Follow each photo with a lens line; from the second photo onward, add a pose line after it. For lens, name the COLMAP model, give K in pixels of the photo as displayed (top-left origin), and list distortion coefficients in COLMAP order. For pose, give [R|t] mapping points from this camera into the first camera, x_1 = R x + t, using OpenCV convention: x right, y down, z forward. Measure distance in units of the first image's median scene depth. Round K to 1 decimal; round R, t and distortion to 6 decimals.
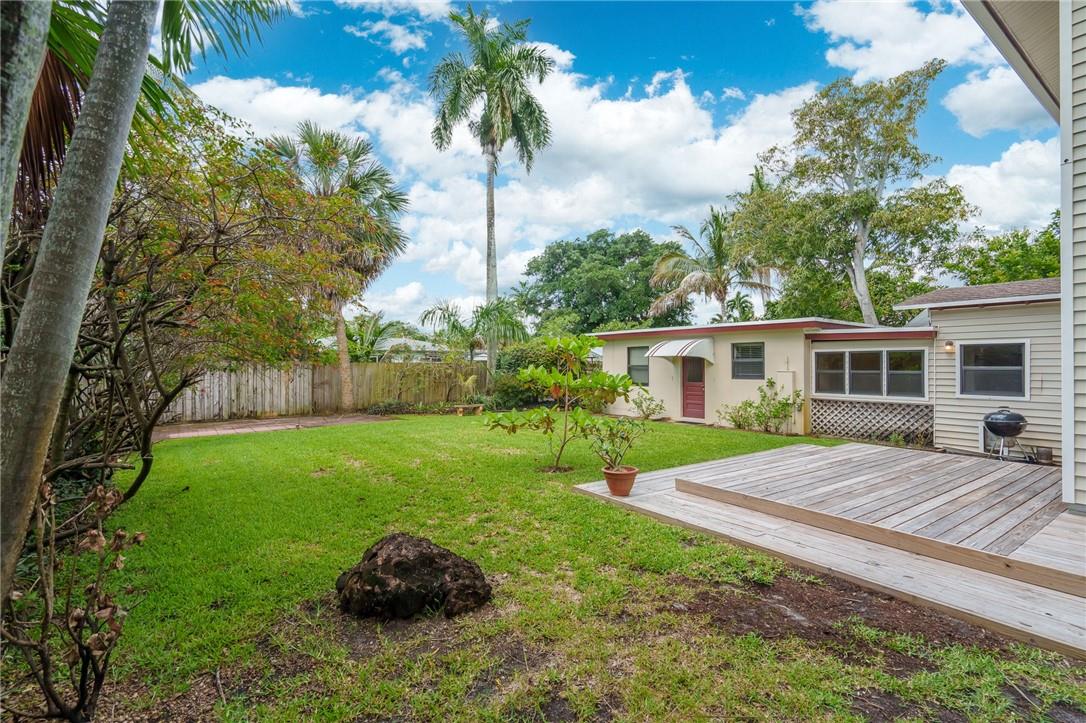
lens RADIAL K [[491.4, 0, 542.0], [0, 491.4, 363.3], [0, 0, 1]] dist [-0.004152, 0.001398]
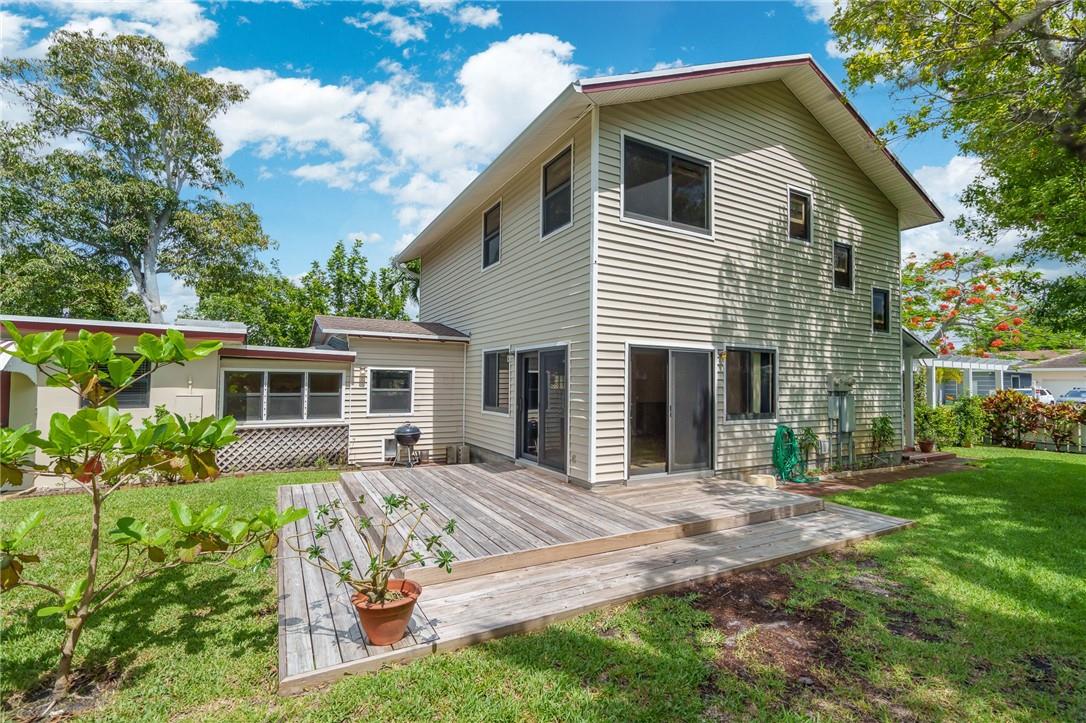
lens RADIAL K [[491.4, 0, 539.4], [0, 491.4, 360.2], [0, 0, 1]] dist [-0.004152, 0.001398]
pose [[0.106881, 0.049391, 0.993044, -0.213729], [-0.014733, 0.998734, -0.048089, -0.009456], [-0.994163, -0.009491, 0.107473, 0.442378]]
